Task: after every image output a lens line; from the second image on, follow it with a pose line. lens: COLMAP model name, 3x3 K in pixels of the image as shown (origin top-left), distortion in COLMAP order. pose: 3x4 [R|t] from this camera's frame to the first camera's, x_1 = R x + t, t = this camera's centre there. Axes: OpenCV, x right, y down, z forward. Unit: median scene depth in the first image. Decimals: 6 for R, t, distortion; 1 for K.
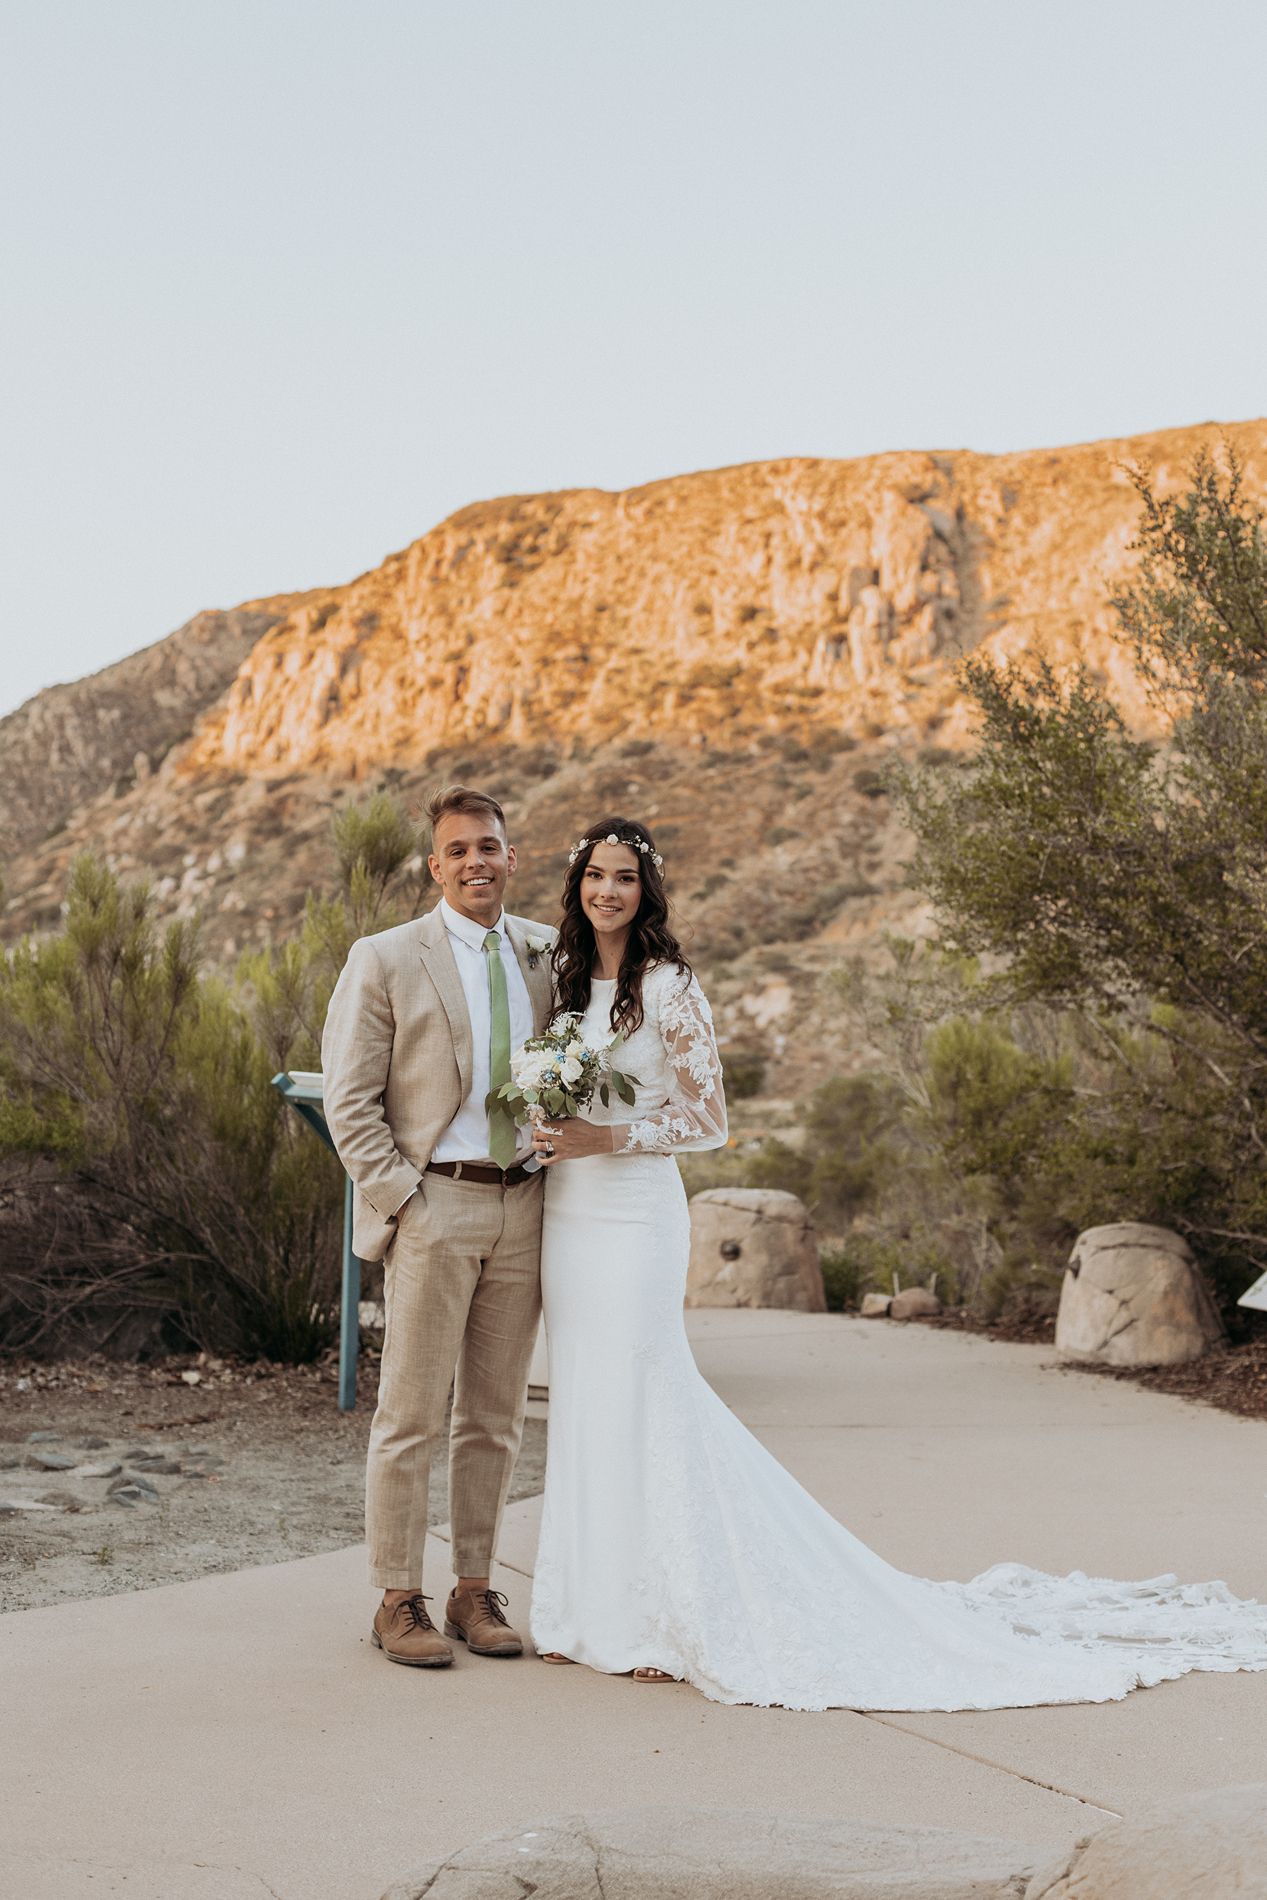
lens RADIAL K [[2657.4, 0, 604.8], [0, 2657.4, 921.3], [0, 0, 1]] dist [-0.013413, 0.030065]
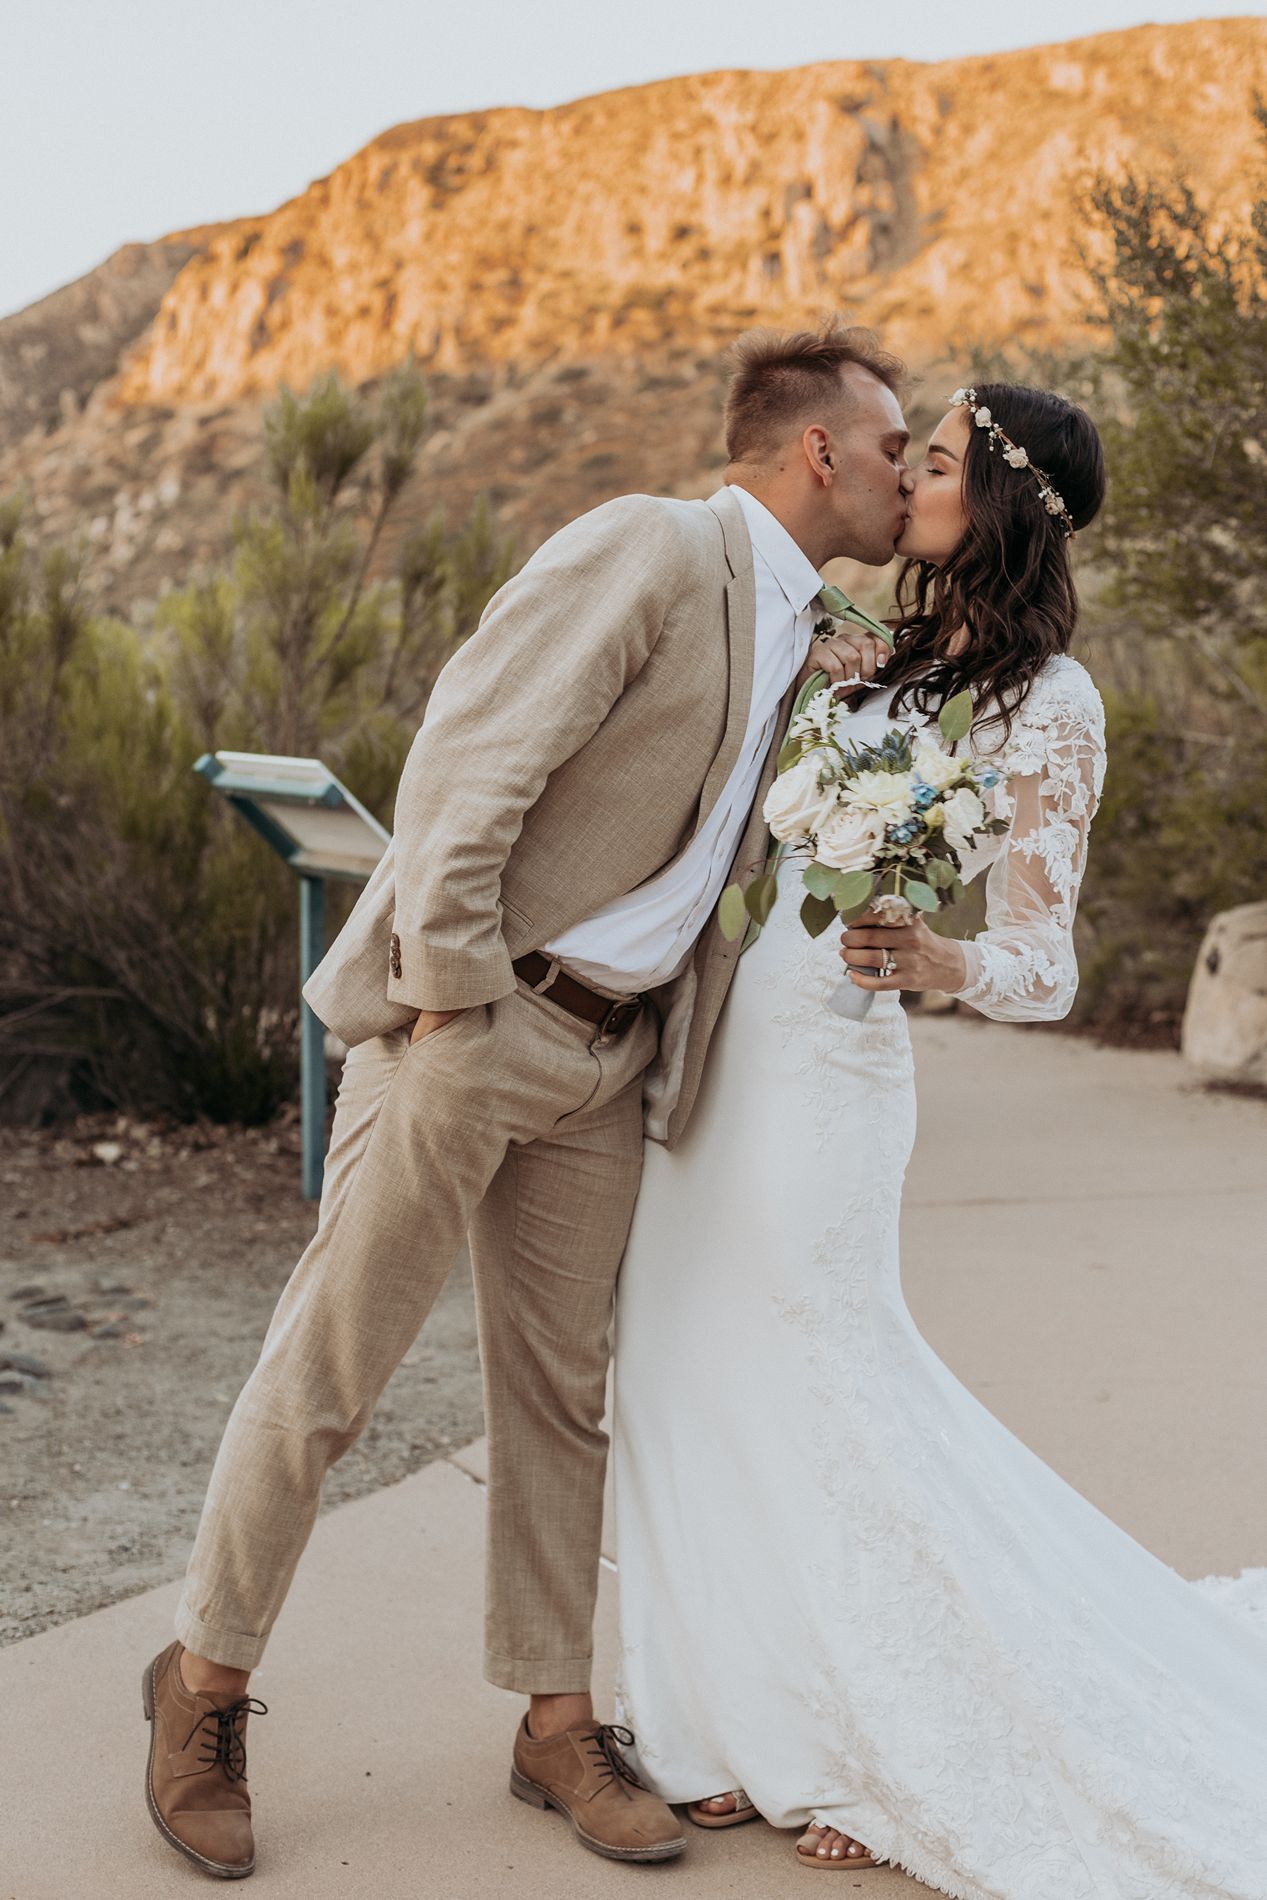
lens RADIAL K [[2657.4, 0, 604.8], [0, 2657.4, 921.3], [0, 0, 1]] dist [-0.013413, 0.030065]
pose [[0.999473, -0.026383, 0.018903, -0.025215], [0.023520, 0.990107, 0.138330, 0.003454], [-0.022365, -0.137813, 0.990206, 0.246395]]
